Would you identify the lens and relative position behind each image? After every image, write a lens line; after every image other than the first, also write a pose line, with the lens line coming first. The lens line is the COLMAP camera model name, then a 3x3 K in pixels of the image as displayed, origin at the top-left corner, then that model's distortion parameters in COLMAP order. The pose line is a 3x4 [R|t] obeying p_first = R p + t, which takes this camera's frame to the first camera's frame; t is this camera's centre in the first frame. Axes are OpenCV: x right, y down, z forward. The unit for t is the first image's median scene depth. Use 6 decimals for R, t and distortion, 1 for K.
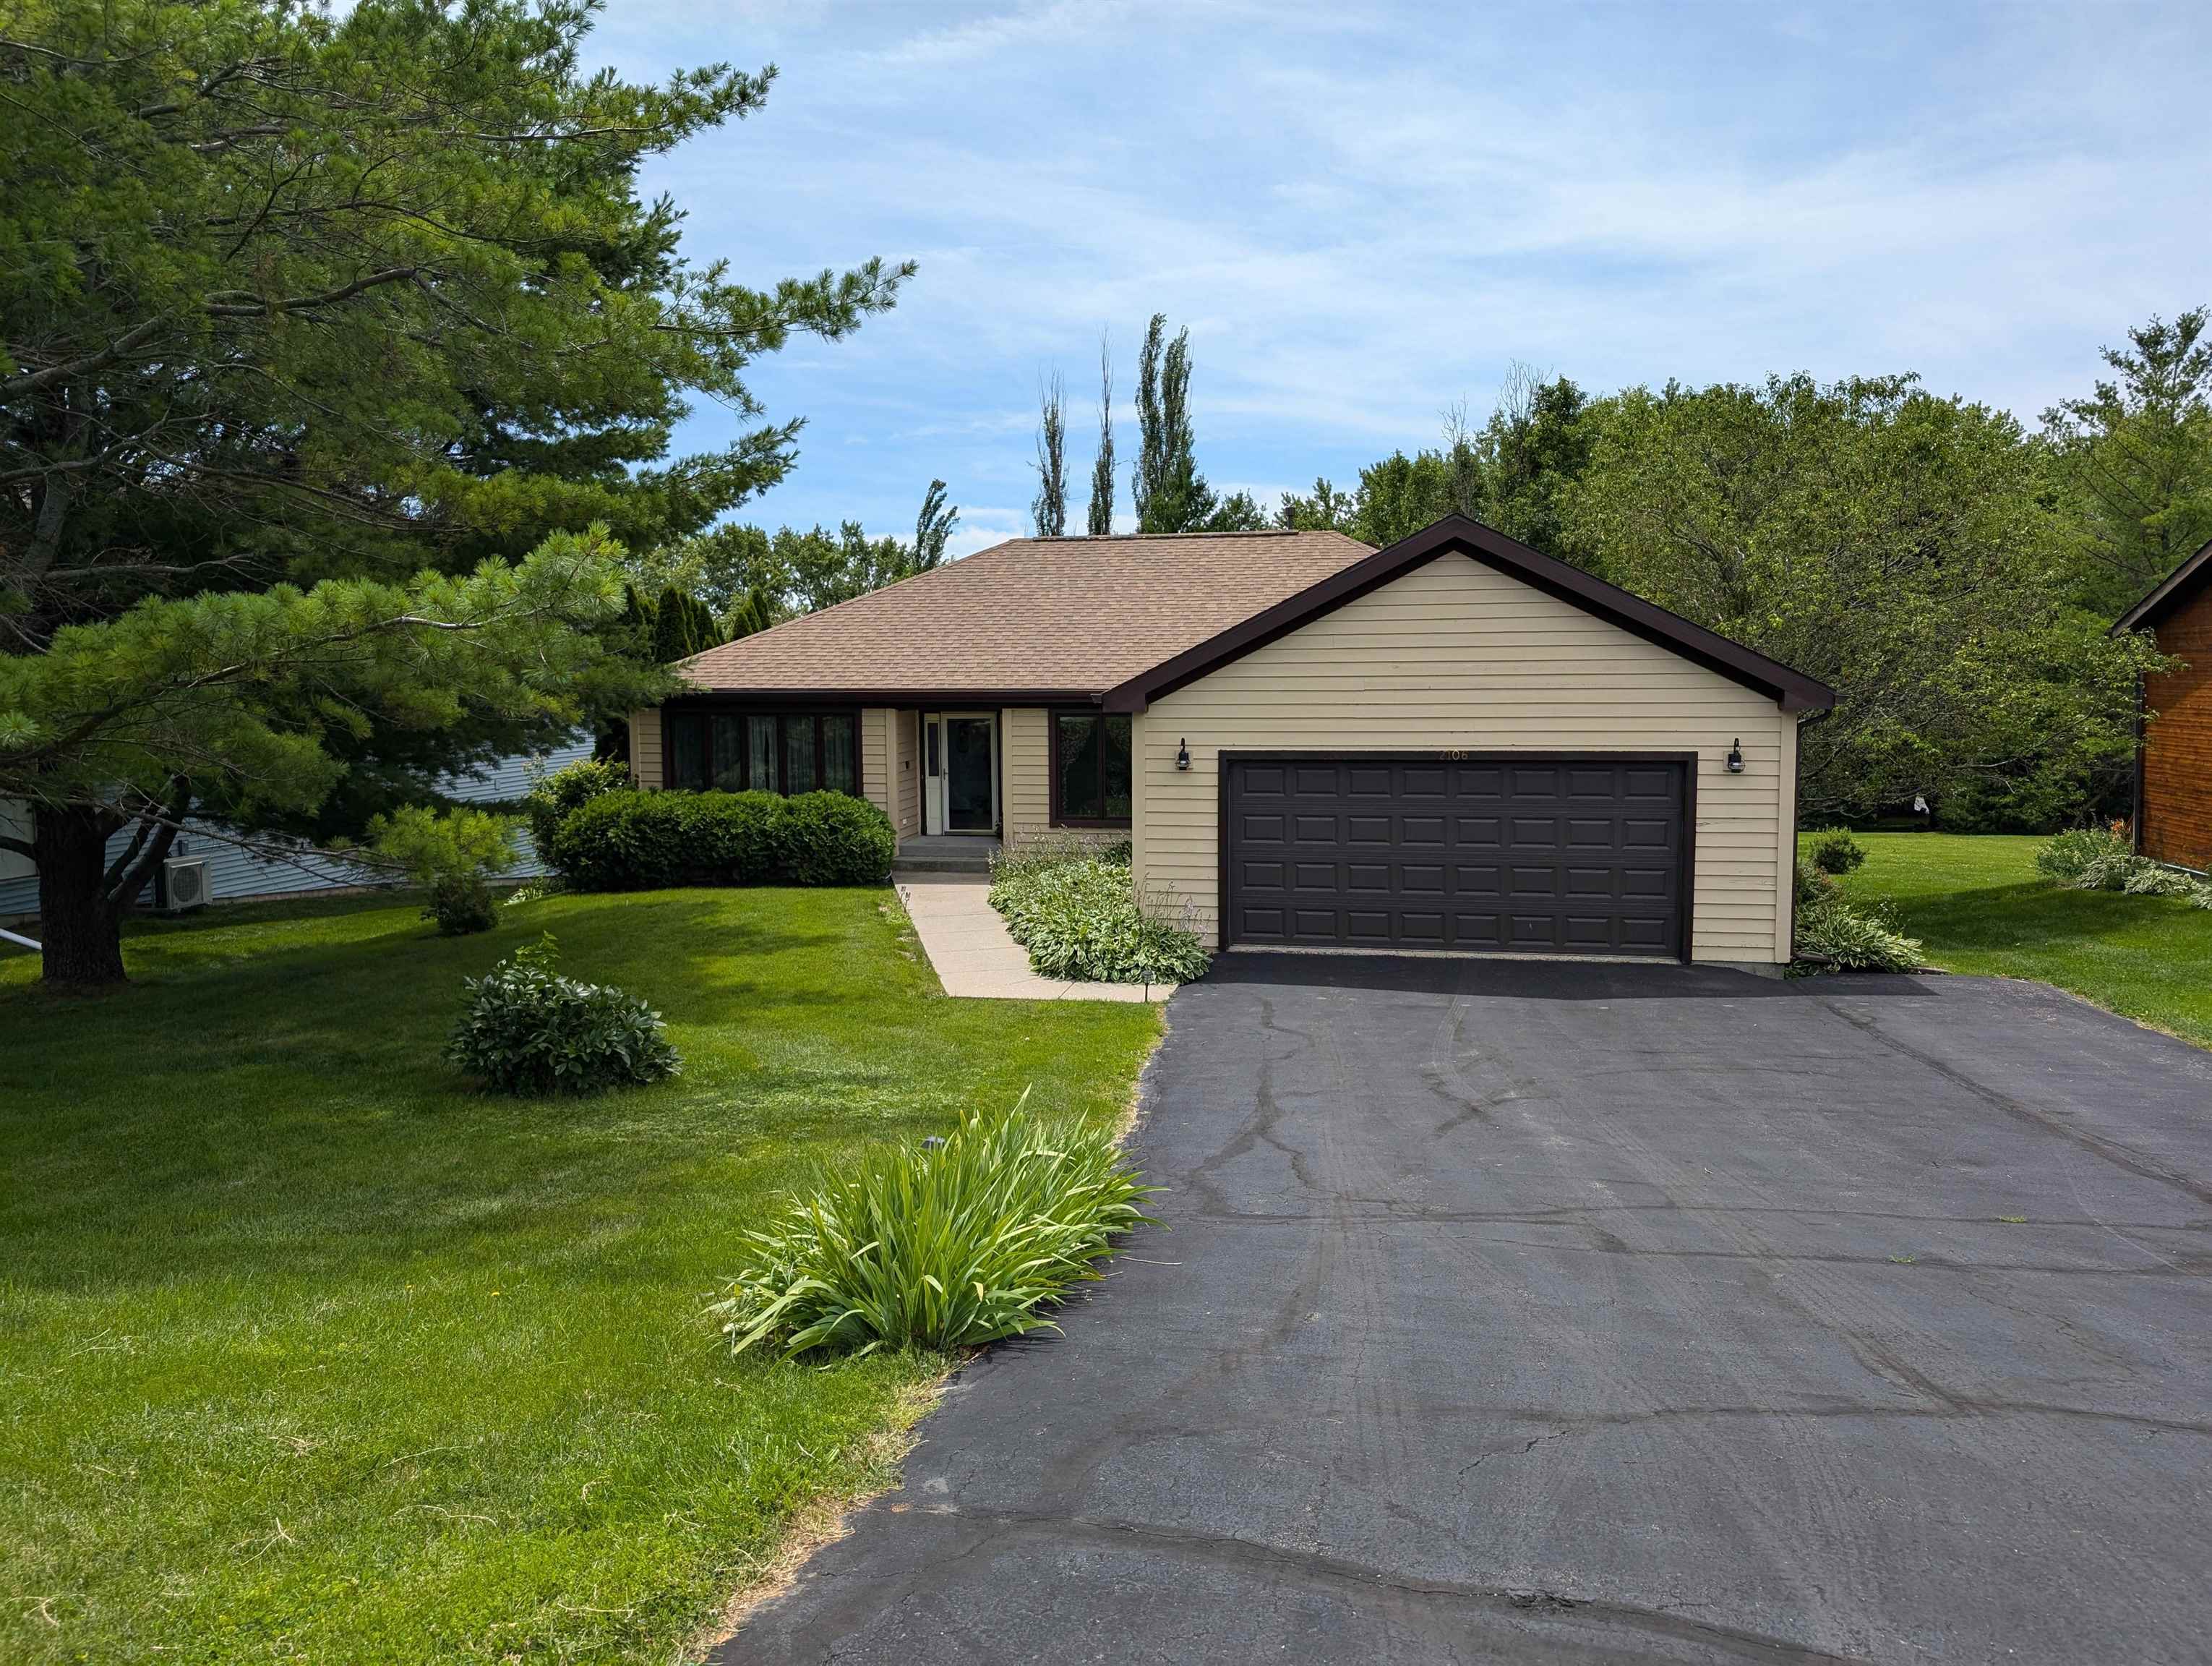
lens RADIAL K [[1610.1, 0, 1106.0], [0, 1610.1, 833.0], [0, 0, 1]] dist [0.116702, -0.000773]
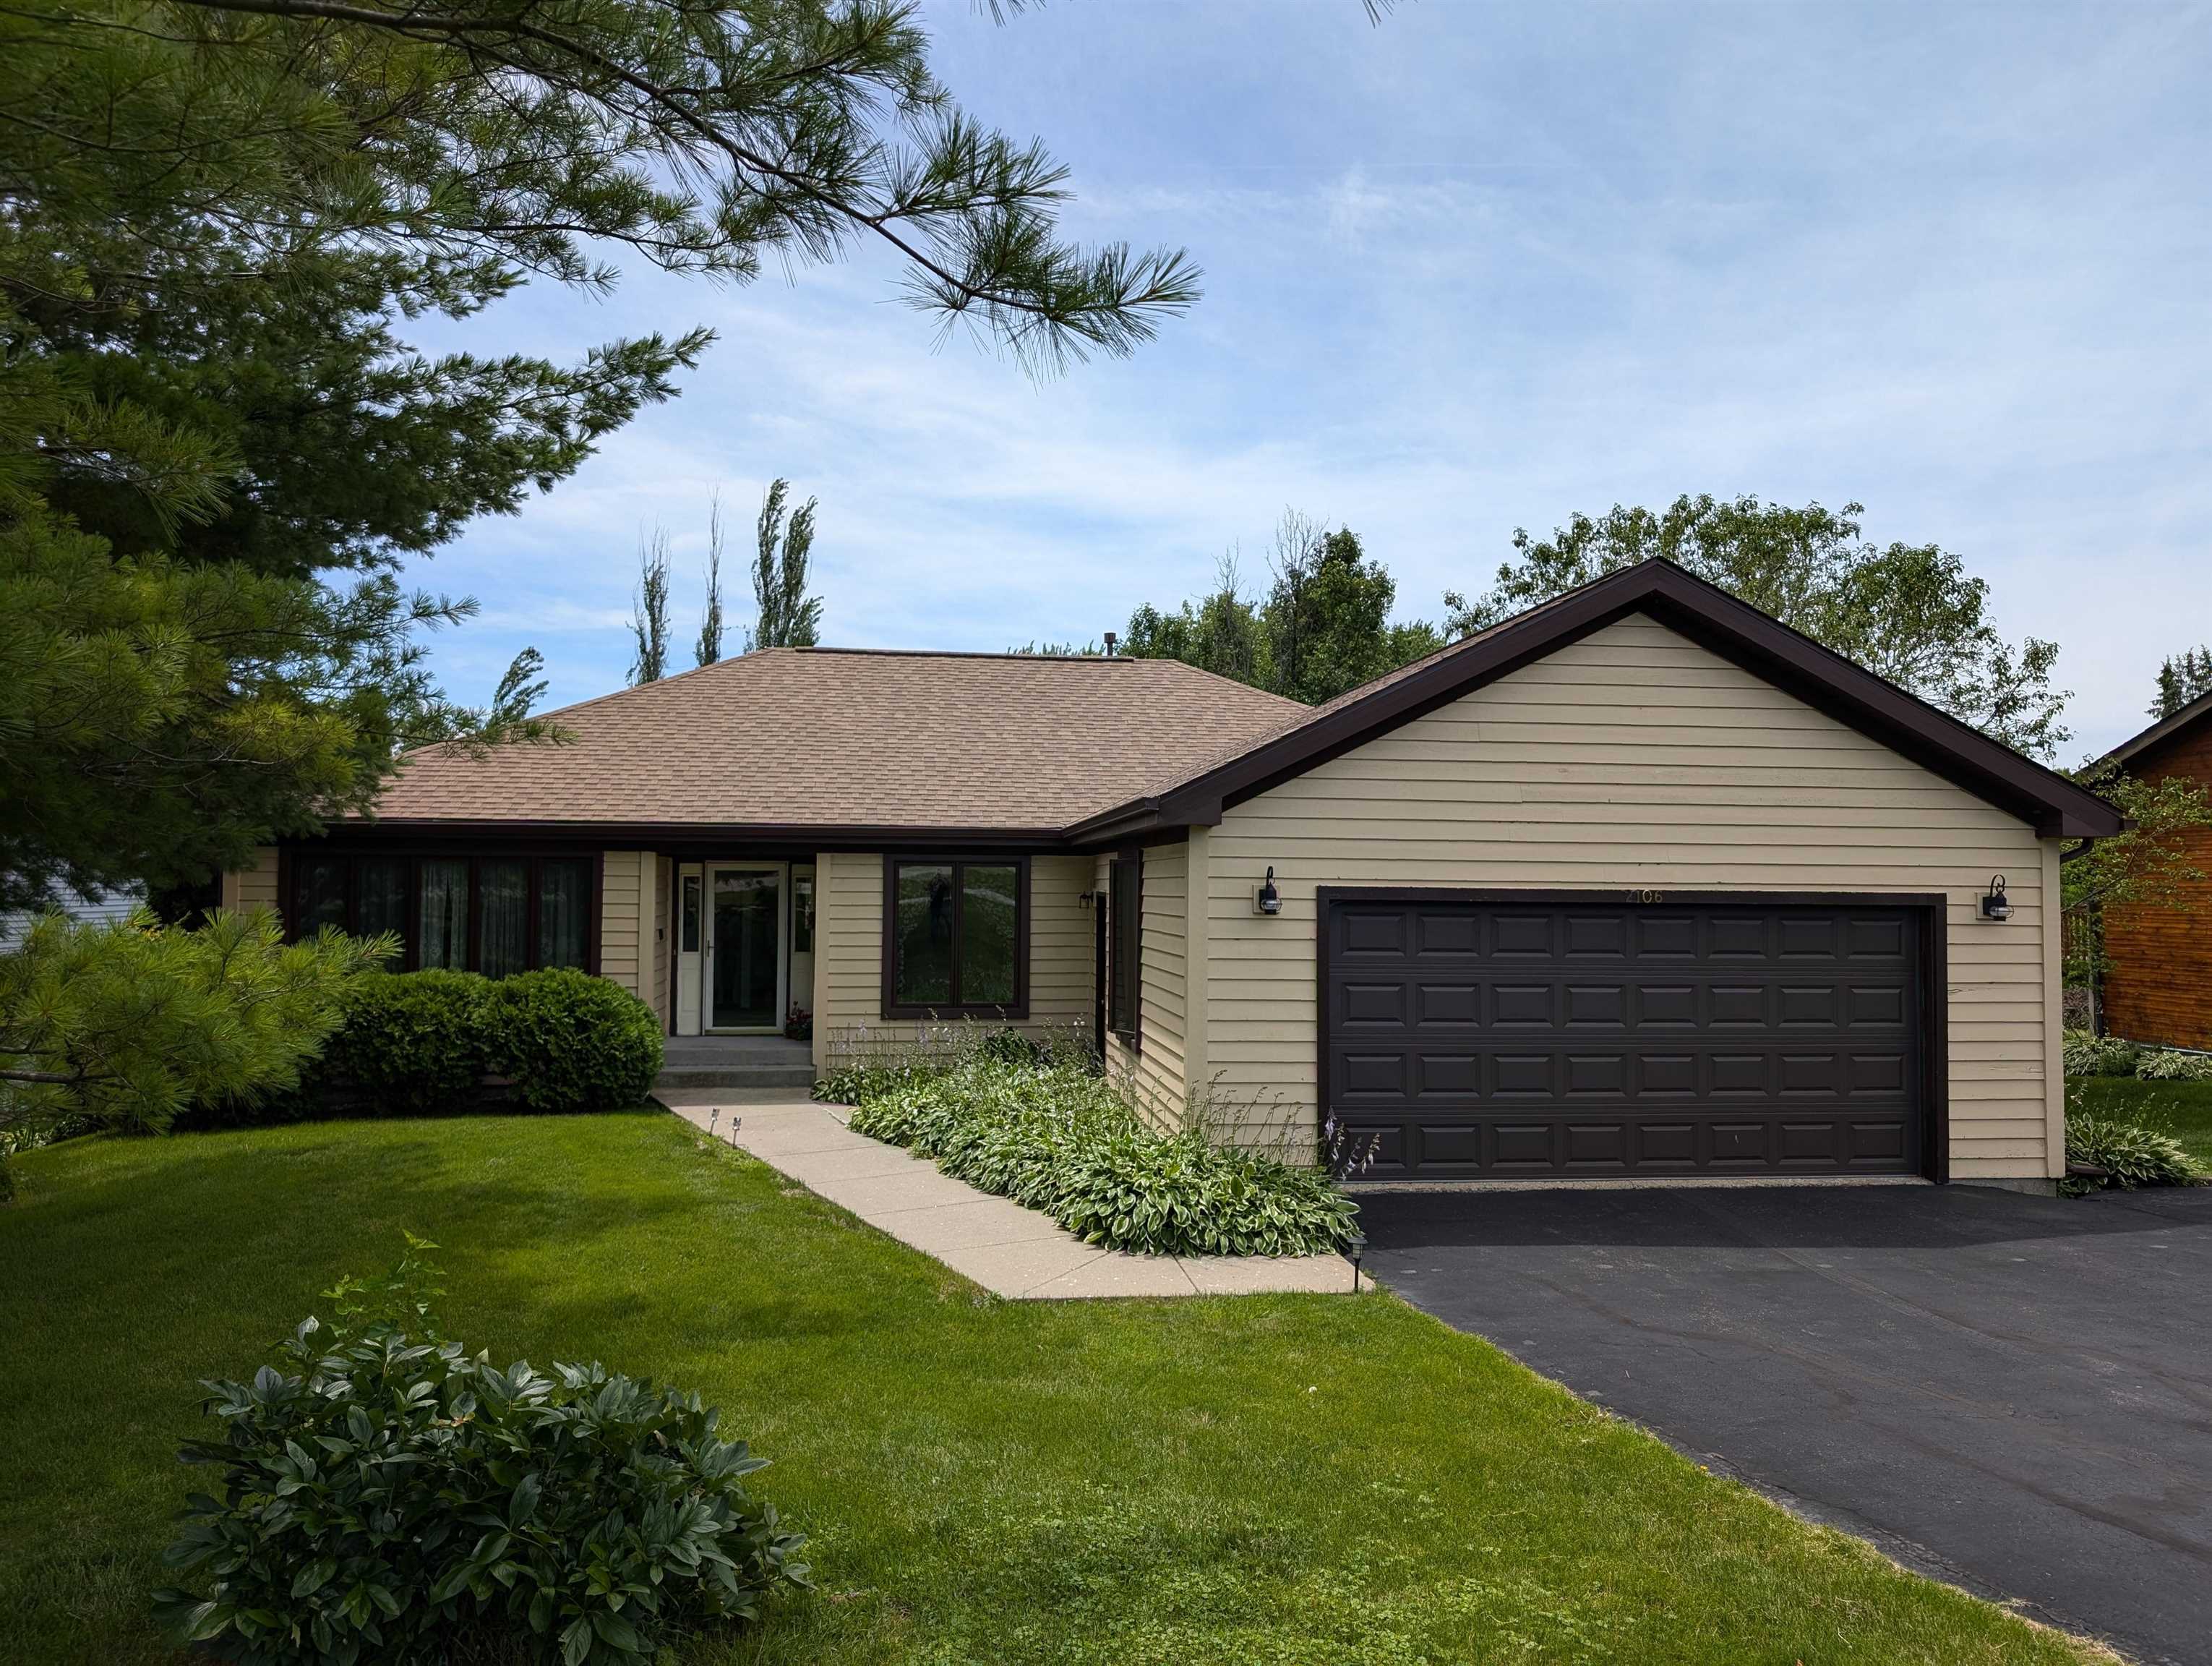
lens RADIAL K [[1590.4, 0, 1106.0], [0, 1590.4, 833.0], [0, 0, 1]] dist [0.017929, -0.002661]
pose [[0.951640, 0.026191, 0.306096, -0.214152], [0.015680, 0.990920, -0.133536, 0.013480], [-0.306814, 0.131878, 0.942589, 0.399605]]
